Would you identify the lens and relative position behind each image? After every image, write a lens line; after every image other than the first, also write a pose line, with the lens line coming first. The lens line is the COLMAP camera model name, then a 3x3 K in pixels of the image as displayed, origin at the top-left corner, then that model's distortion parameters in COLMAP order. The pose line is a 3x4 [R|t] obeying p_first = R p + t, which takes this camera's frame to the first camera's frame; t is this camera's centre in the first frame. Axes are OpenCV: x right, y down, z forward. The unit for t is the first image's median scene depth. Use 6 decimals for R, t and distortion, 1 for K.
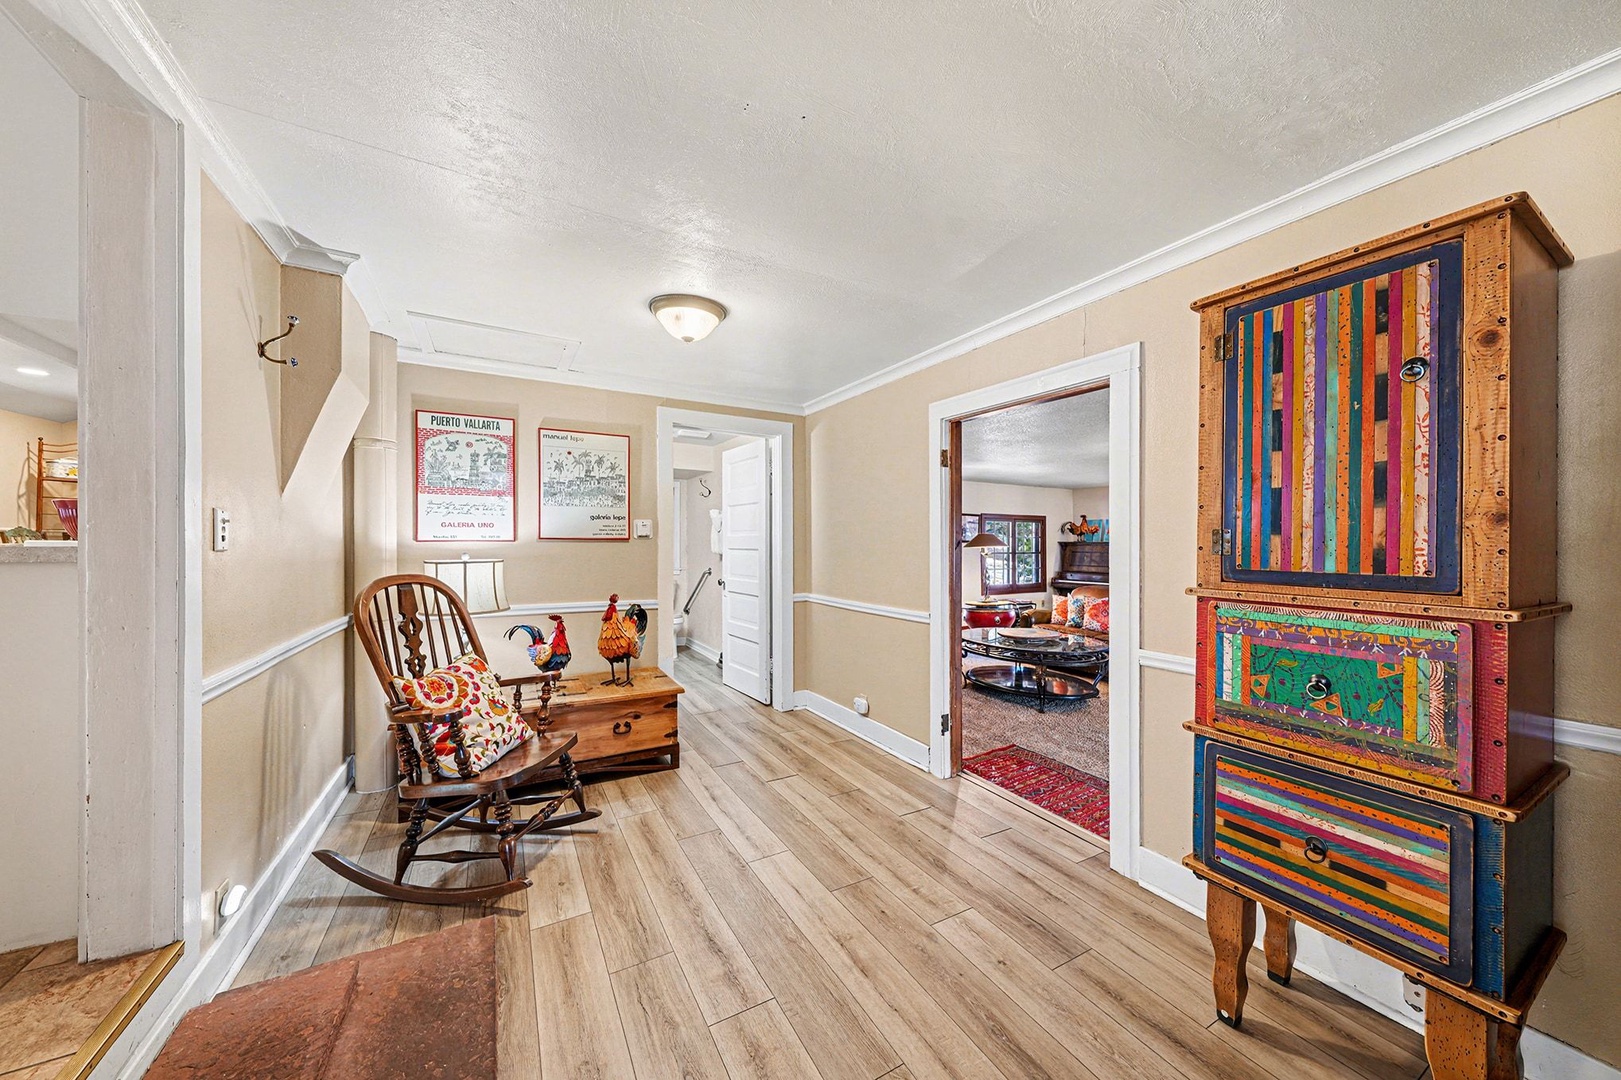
lens RADIAL K [[553.5, 0, 814.2], [0, 553.5, 540.5], [0, 0, 1]] dist [0.002534, 0.000073]
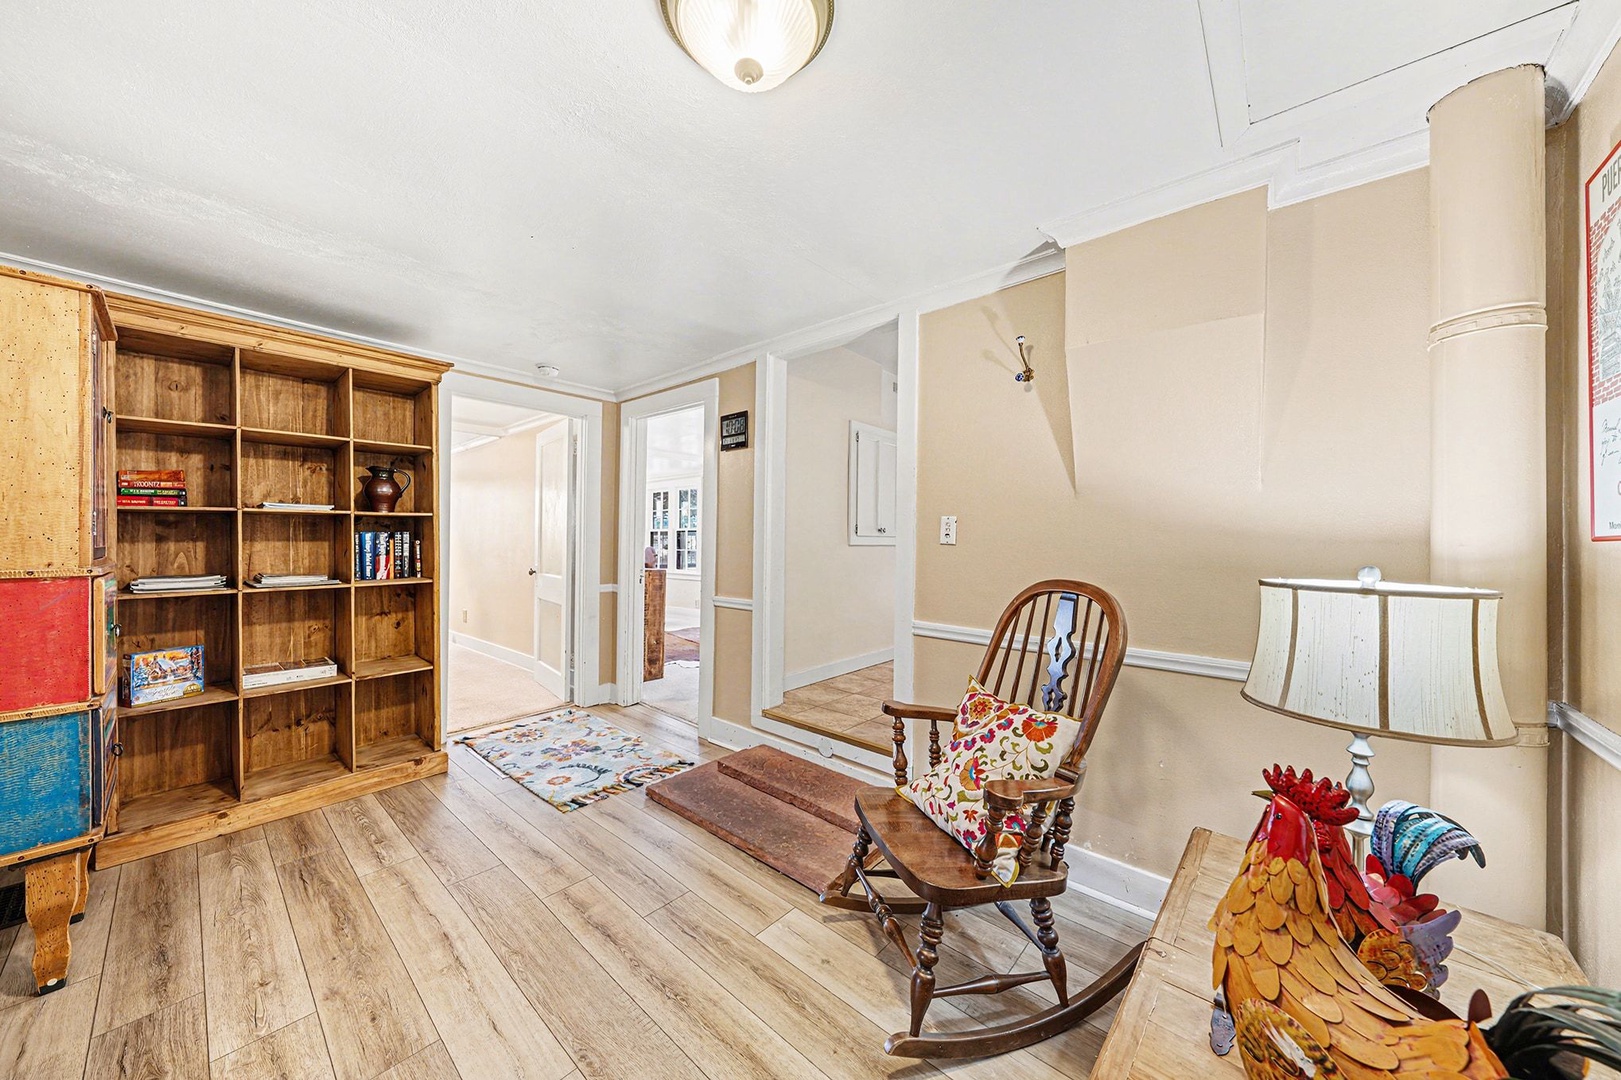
lens RADIAL K [[553.5, 0, 809.0], [0, 553.5, 537.8], [0, 0, 1]] dist [0.002534, 0.000073]
pose [[-0.943680, -0.006947, -0.330786, -0.183358], [-0.008620, 0.999956, 0.003590, 0.006033], [0.330747, 0.006239, -0.943699, 1.940186]]
